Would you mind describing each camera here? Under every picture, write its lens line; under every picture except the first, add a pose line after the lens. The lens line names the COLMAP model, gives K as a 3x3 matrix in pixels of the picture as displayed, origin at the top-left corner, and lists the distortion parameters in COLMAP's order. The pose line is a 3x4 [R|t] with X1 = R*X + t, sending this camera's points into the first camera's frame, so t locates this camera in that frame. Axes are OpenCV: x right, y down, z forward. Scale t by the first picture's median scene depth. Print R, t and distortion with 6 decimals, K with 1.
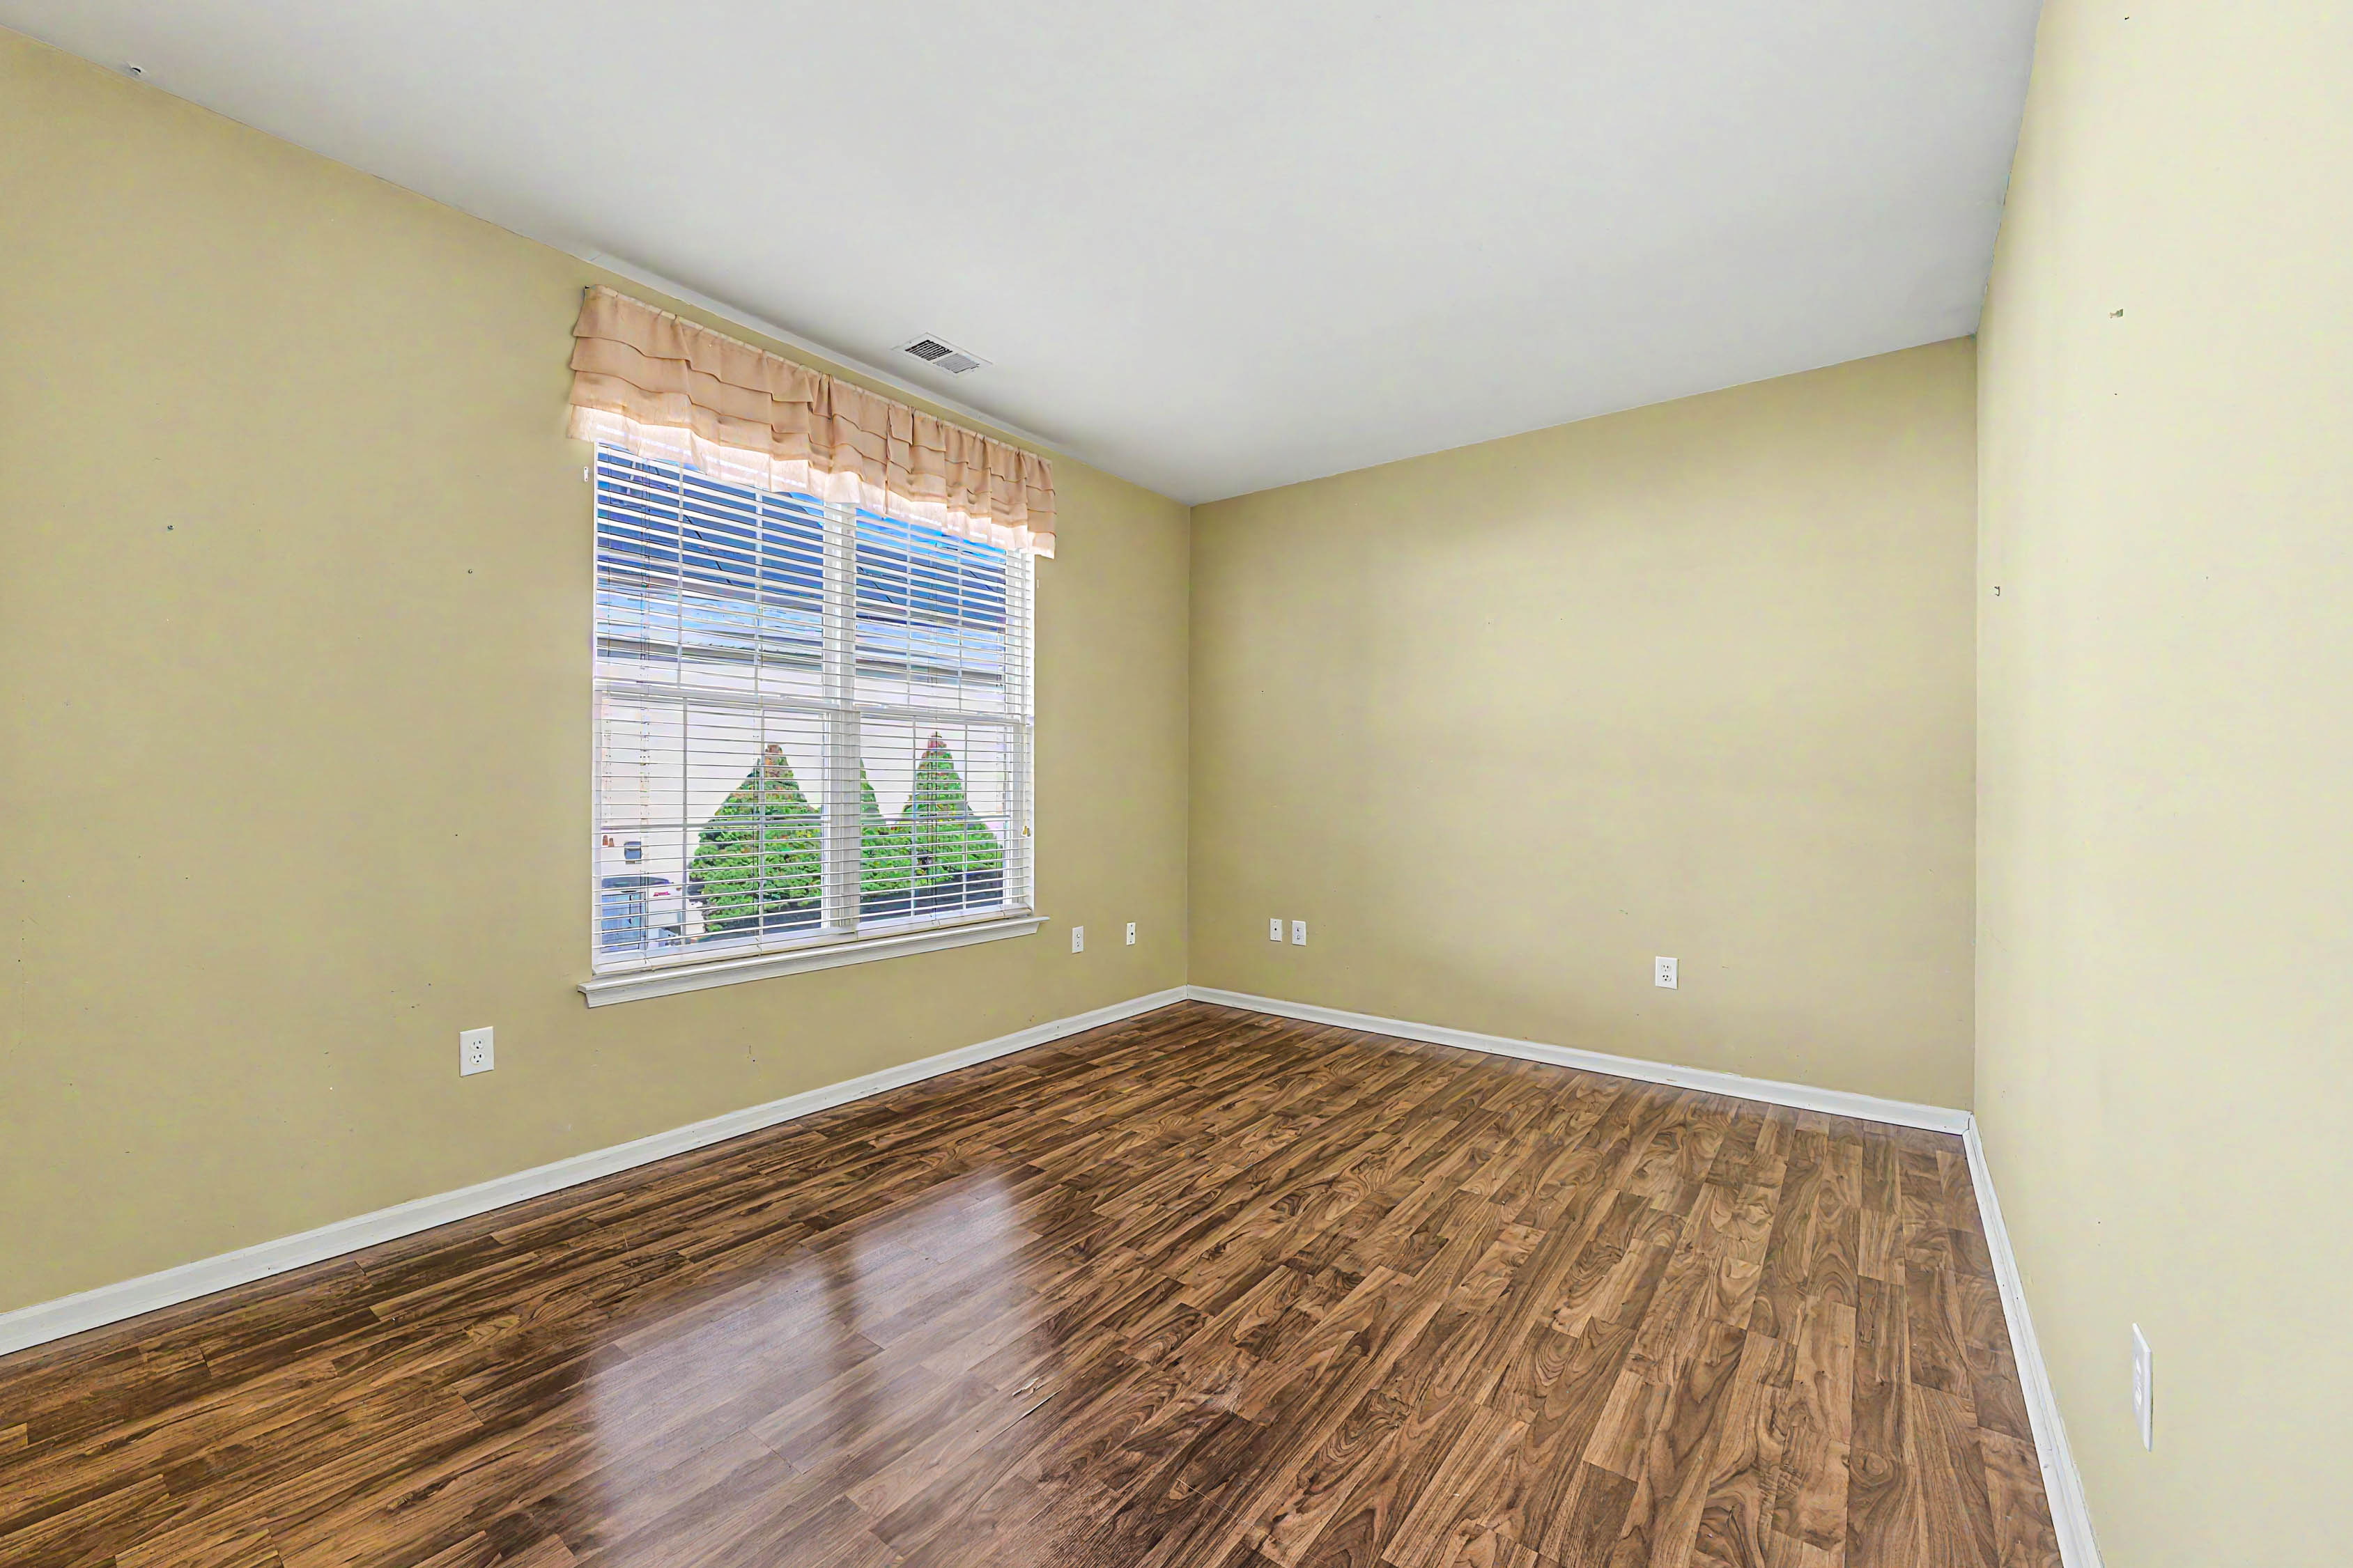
lens RADIAL K [[931.0, 0, 1175.5], [0, 931.0, 785.0], [0, 0, 1]] dist [-0.008360, -0.000308]
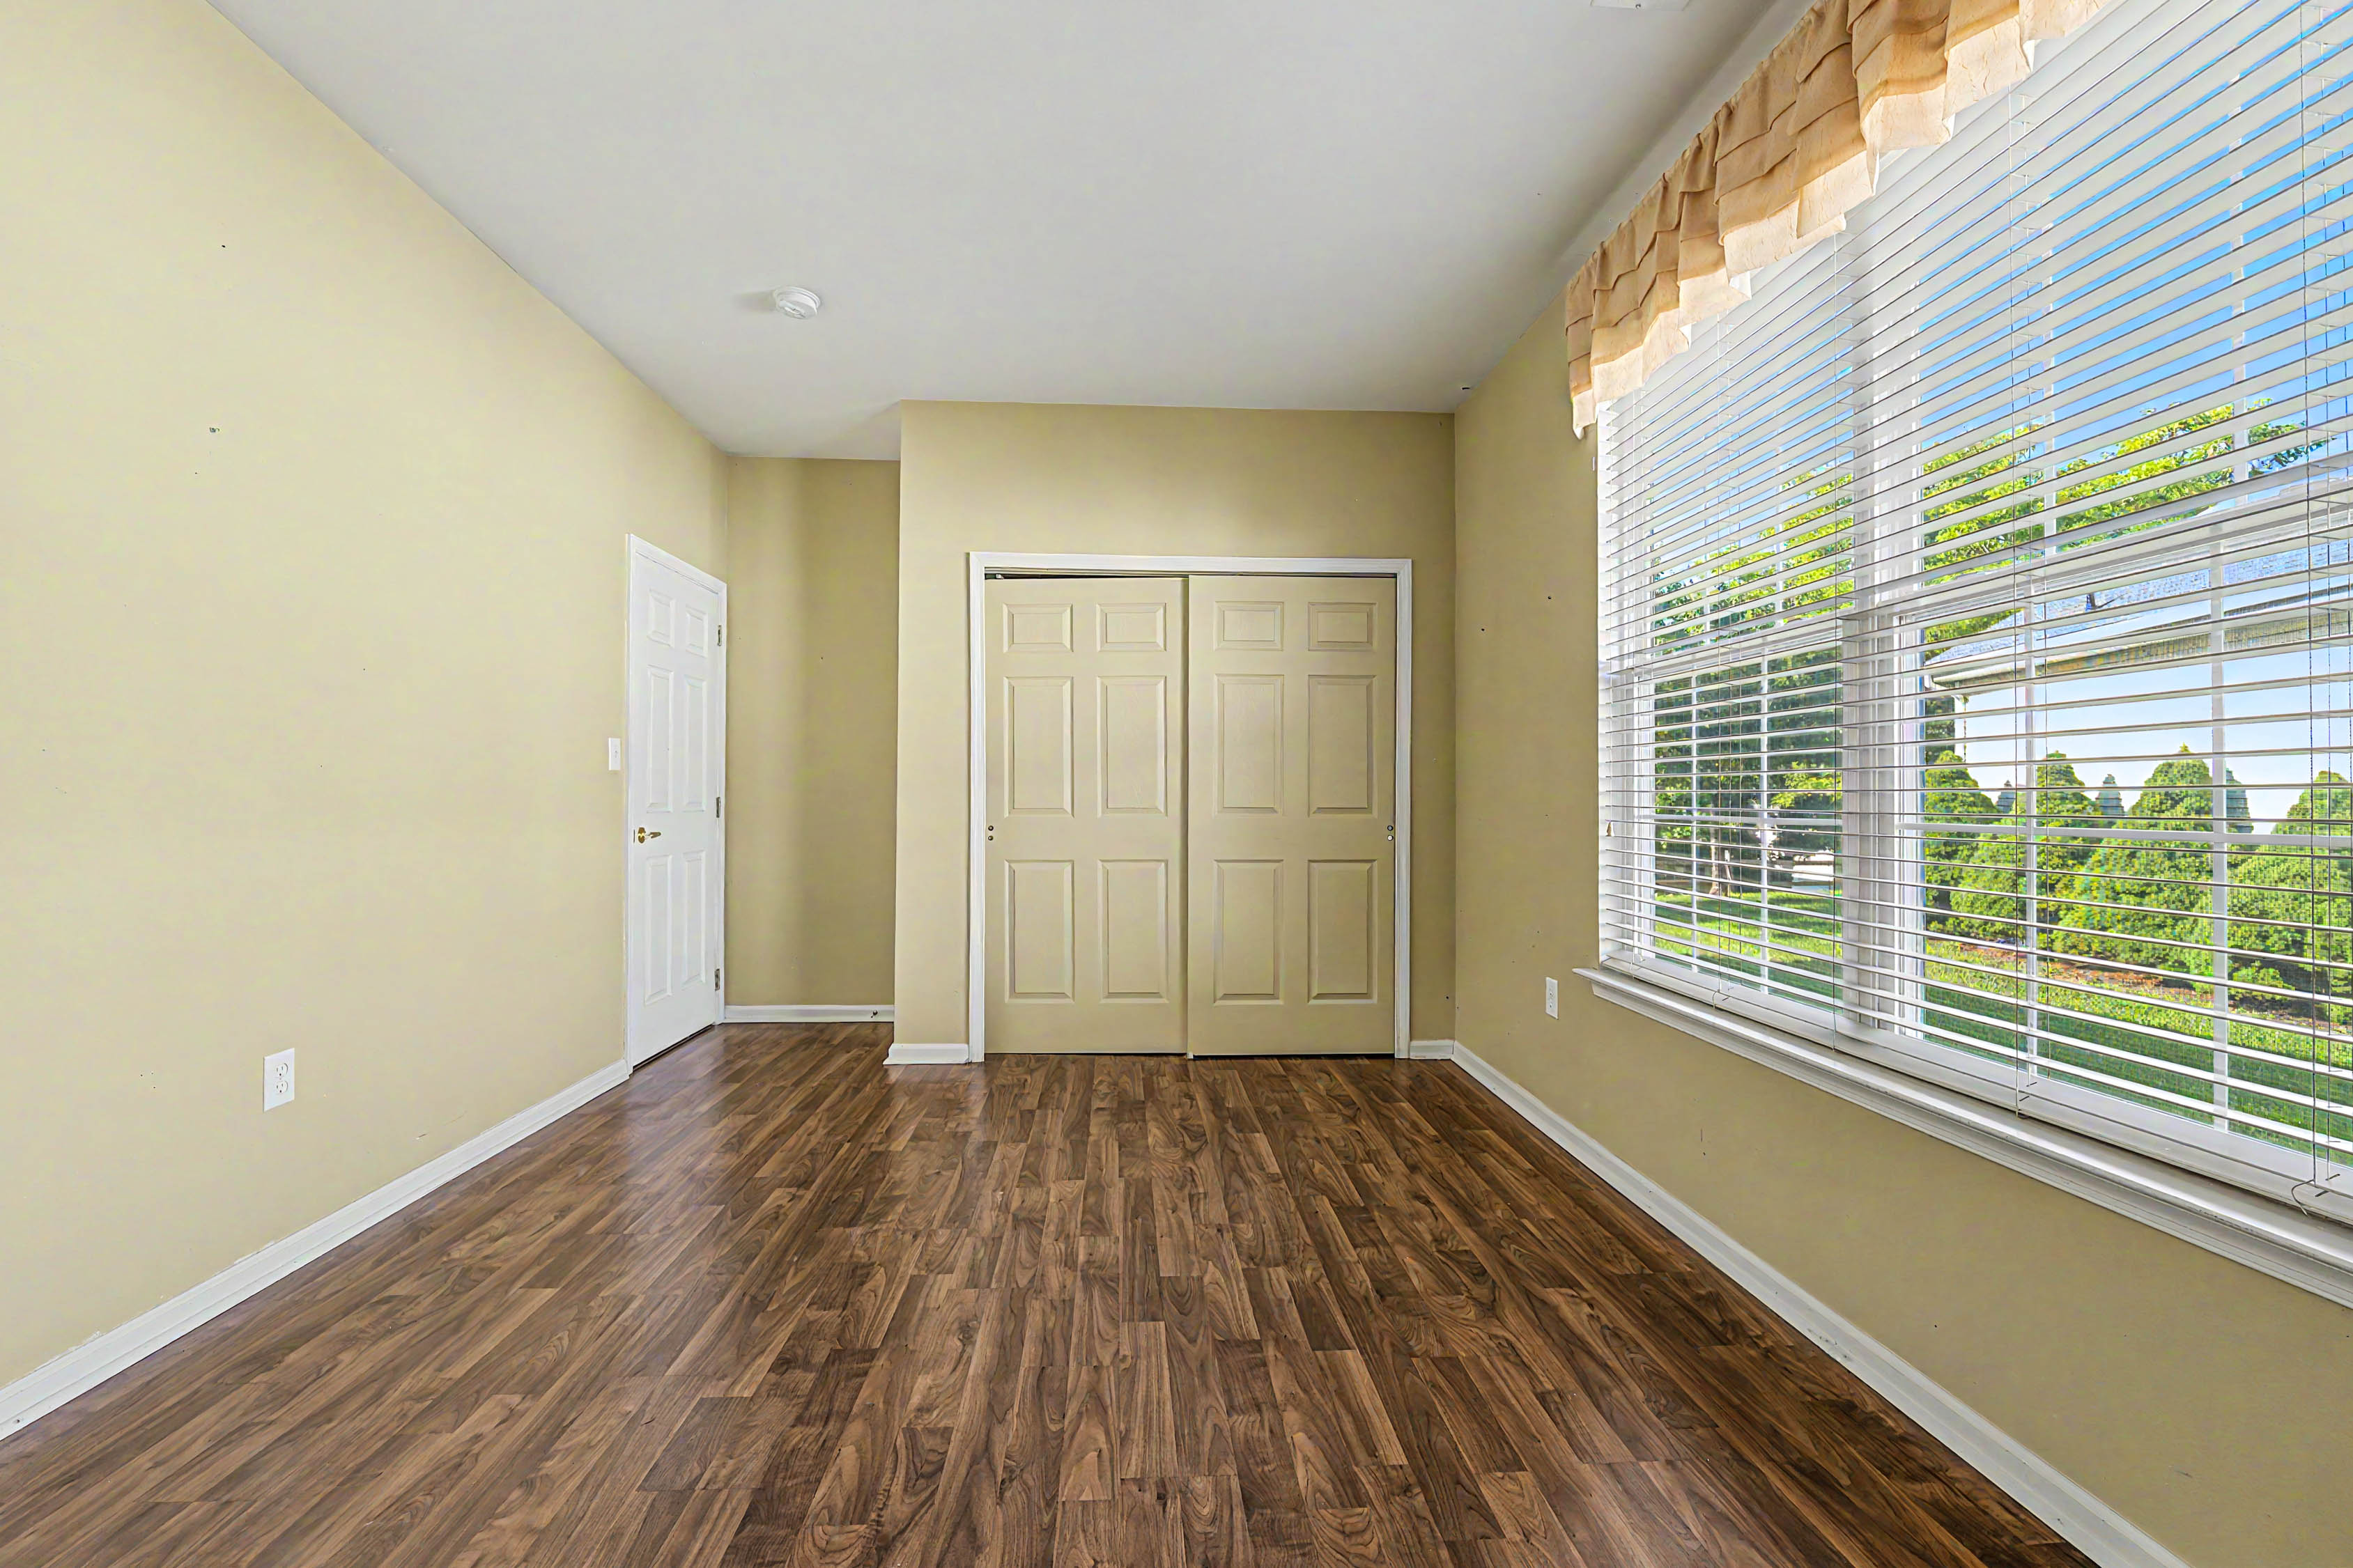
lens RADIAL K [[931.0, 0, 1174.0], [0, 931.0, 790.5], [0, 0, 1]] dist [-0.008360, -0.000308]
pose [[-0.758940, -0.014296, -0.651004, 0.436285], [-0.008847, 0.999893, -0.011644, 0.039071], [0.651101, -0.003078, -0.758985, 1.721924]]
